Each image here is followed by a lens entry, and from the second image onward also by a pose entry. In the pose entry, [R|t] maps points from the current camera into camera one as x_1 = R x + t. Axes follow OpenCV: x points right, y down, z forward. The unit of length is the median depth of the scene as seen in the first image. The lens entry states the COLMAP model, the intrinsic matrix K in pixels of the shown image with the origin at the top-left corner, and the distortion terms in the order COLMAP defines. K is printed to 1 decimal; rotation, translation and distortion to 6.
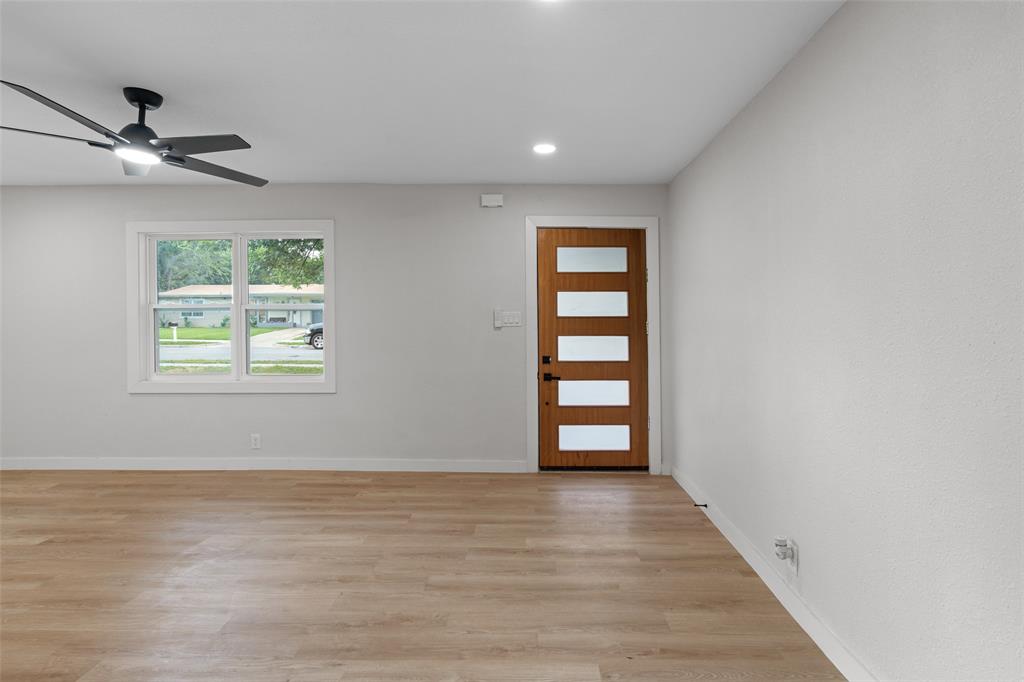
lens RADIAL K [[477.5, 0, 535.4], [0, 477.5, 310.5], [0, 0, 1]] dist [0.002424, 0.000376]
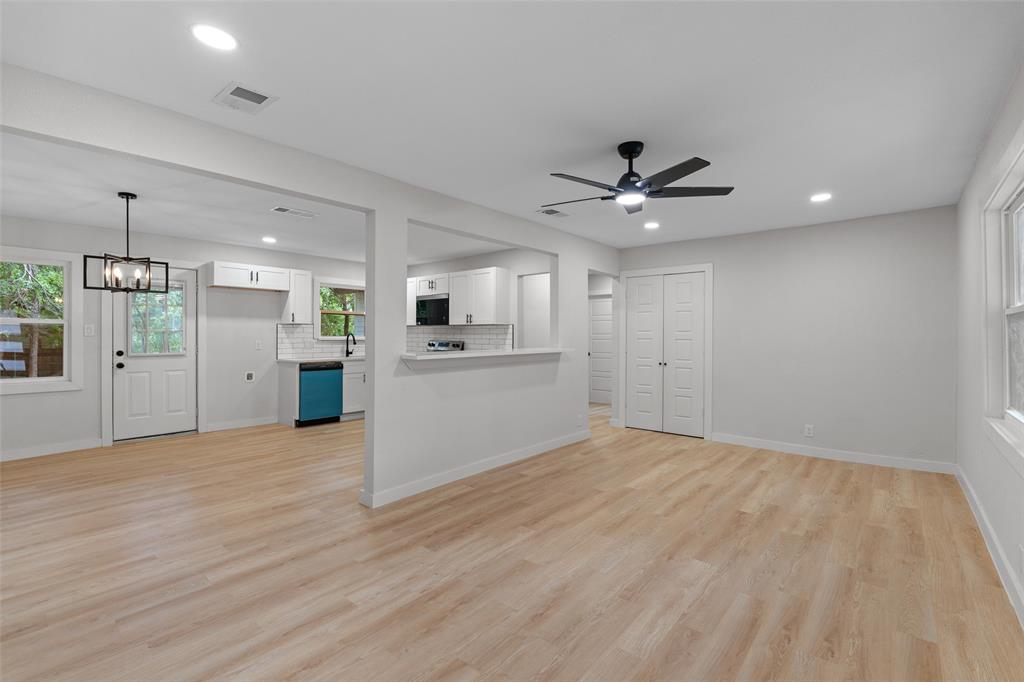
lens RADIAL K [[460.8, 0, 489.6], [0, 460.8, 338.8], [0, 0, 1]] dist [-0.001573, 0.000411]
pose [[-0.668722, 0.015130, -0.743359, 0.169626], [0.013431, 0.999876, 0.008268, 0.019885], [0.743391, -0.004455, -0.668842, 0.869948]]
